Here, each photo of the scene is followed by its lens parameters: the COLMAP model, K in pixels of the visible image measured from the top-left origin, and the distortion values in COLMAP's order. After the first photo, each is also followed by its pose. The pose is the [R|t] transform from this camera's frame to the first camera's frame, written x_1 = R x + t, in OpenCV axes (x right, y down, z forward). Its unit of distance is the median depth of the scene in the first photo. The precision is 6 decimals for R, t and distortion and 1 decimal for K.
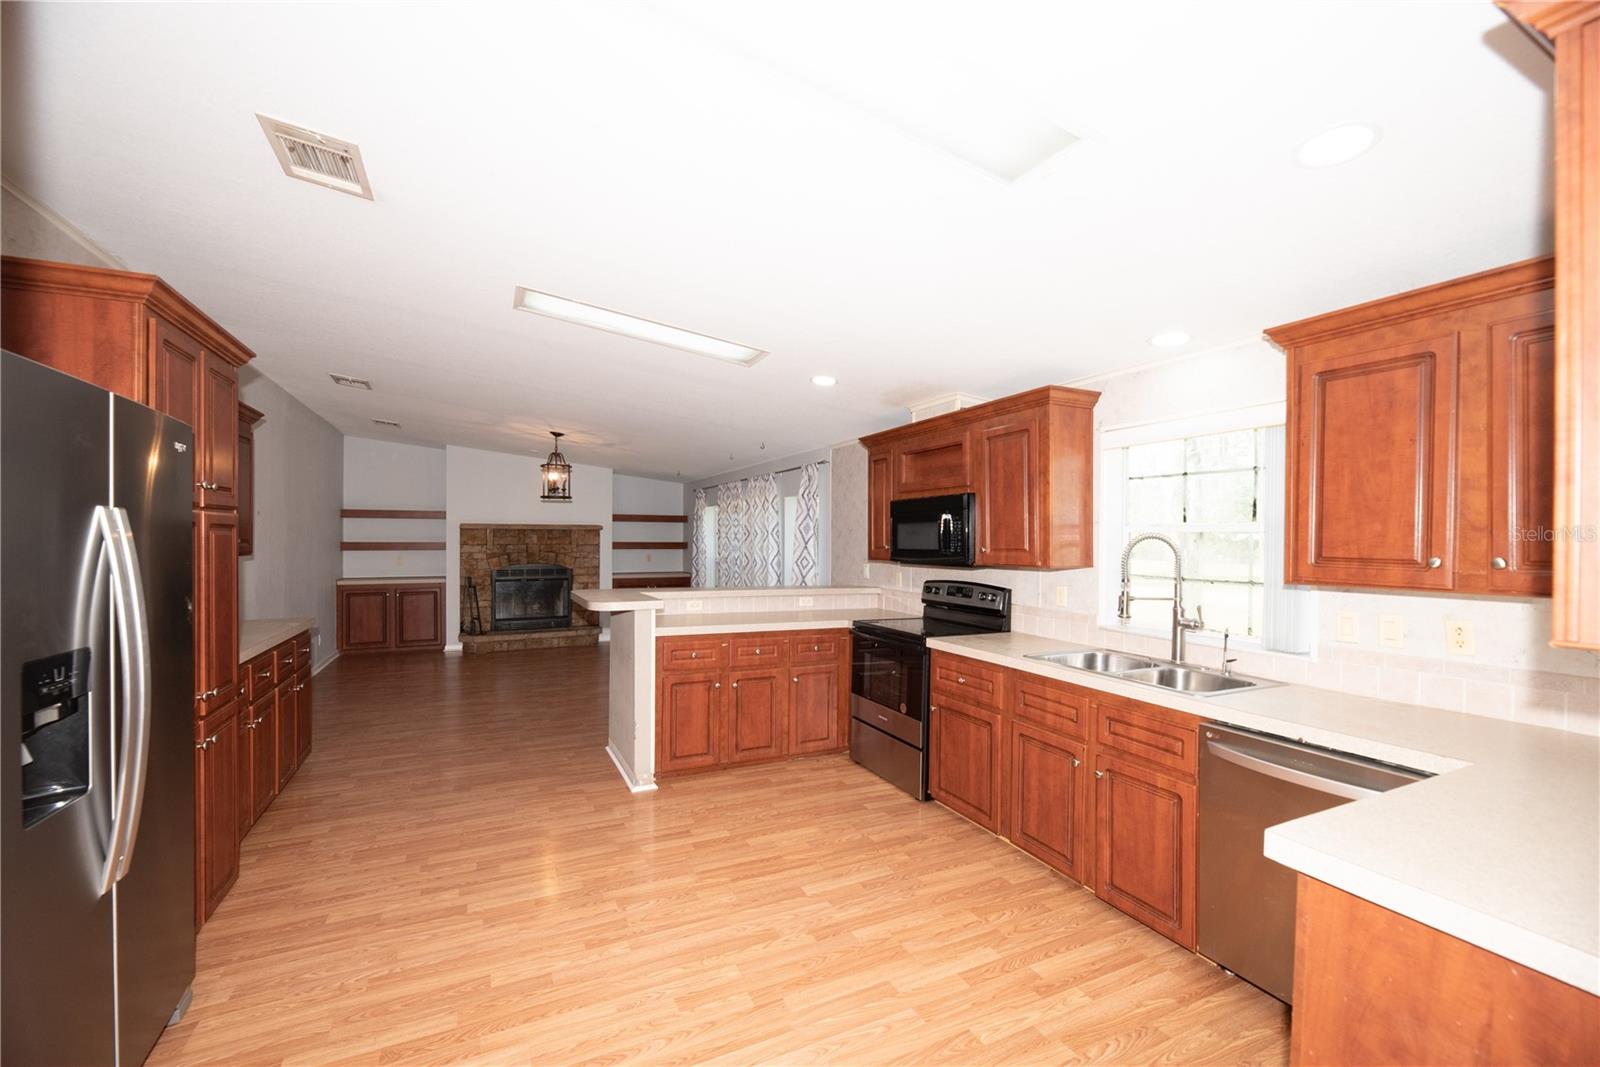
lens RADIAL K [[643.7, 0, 792.2], [0, 643.7, 539.6], [0, 0, 1]] dist [-0.008933, -0.000292]
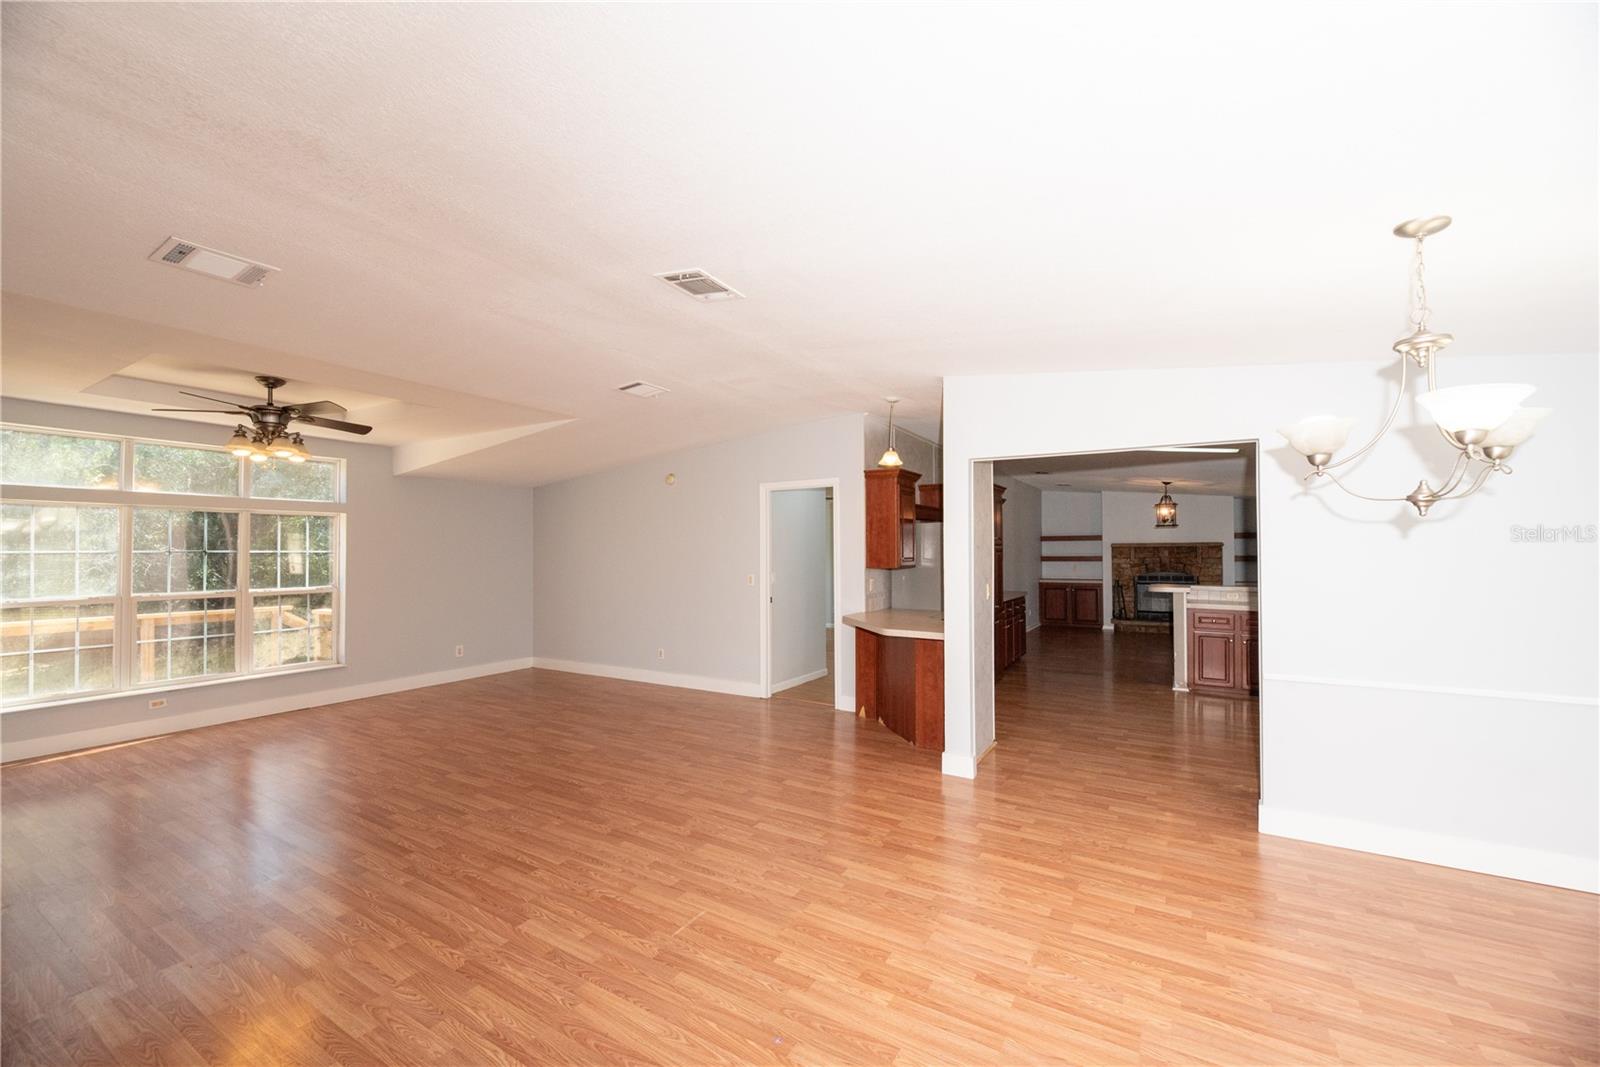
lens RADIAL K [[643.7, 0, 793.9], [0, 643.7, 543.4], [0, 0, 1]] dist [-0.008933, -0.000292]
pose [[0.549317, -0.017363, -0.835433, 0.310652], [0.004887, 0.999834, -0.017566, -0.002571], [0.835599, 0.005567, 0.549311, -0.414066]]
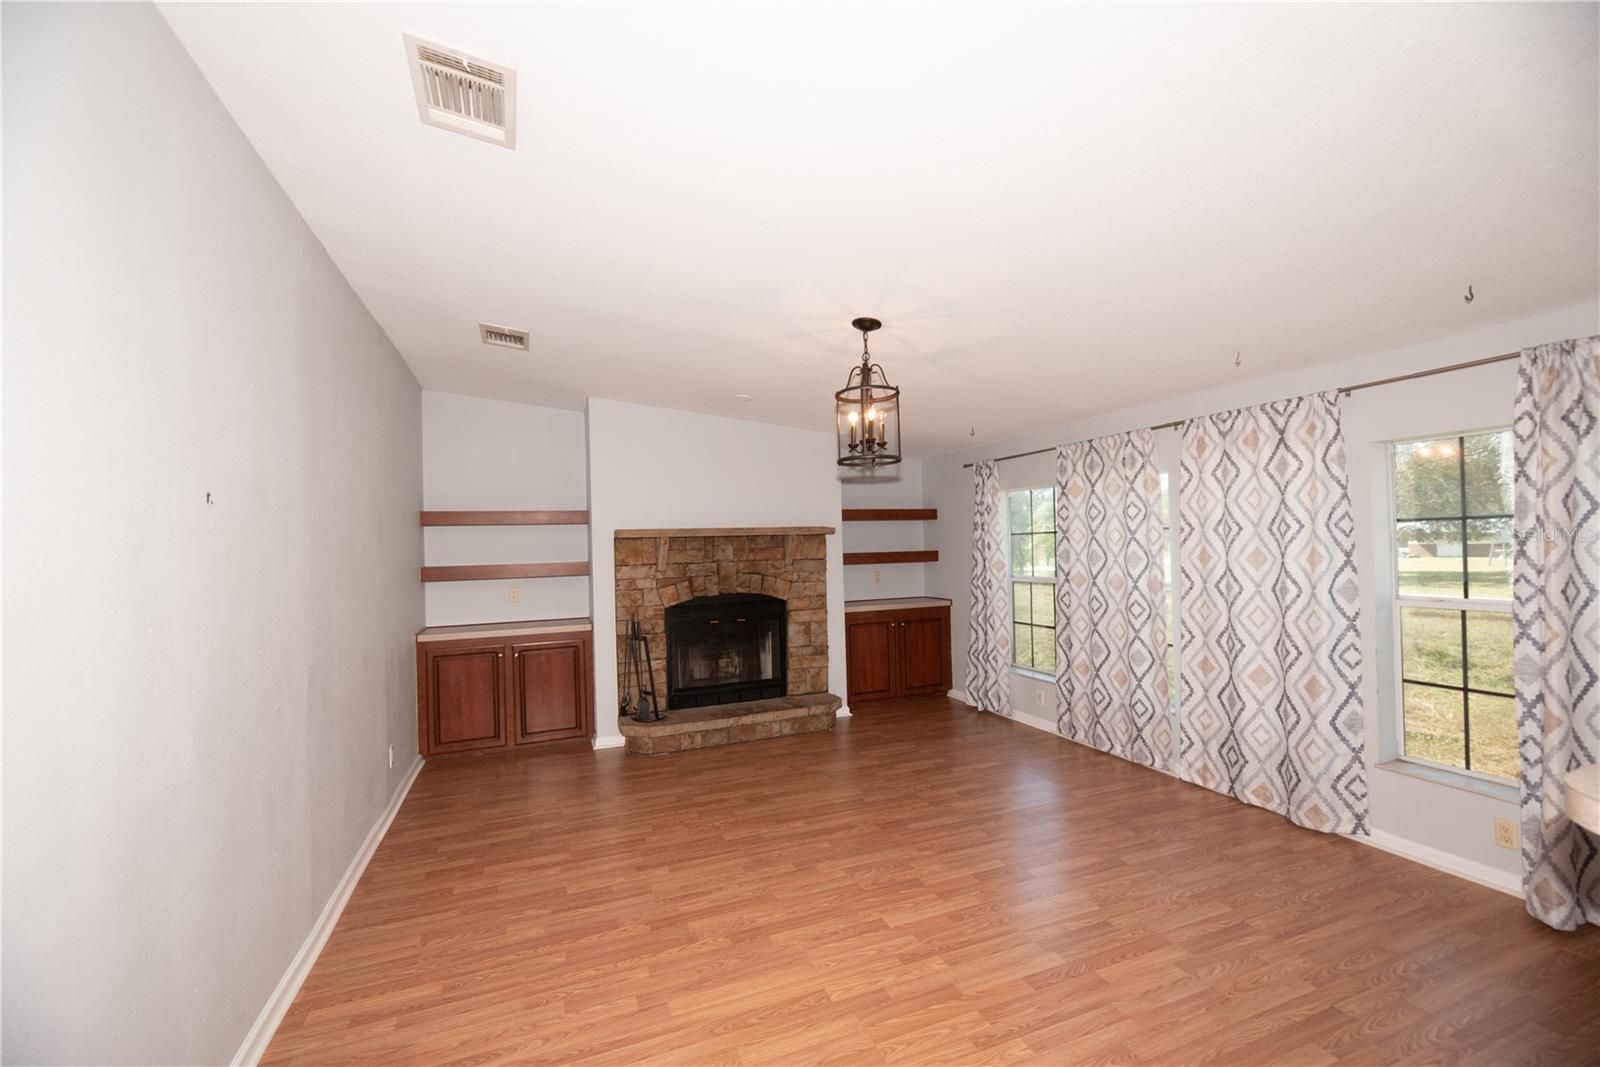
lens RADIAL K [[643.7, 0, 801.1], [0, 643.7, 540.6], [0, 0, 1]] dist [-0.008933, -0.000292]
pose [[0.996748, -0.029339, -0.075056, -0.302765], [0.028845, 0.999555, -0.007663, -0.005838], [0.075247, 0.005473, 0.997150, 0.425736]]
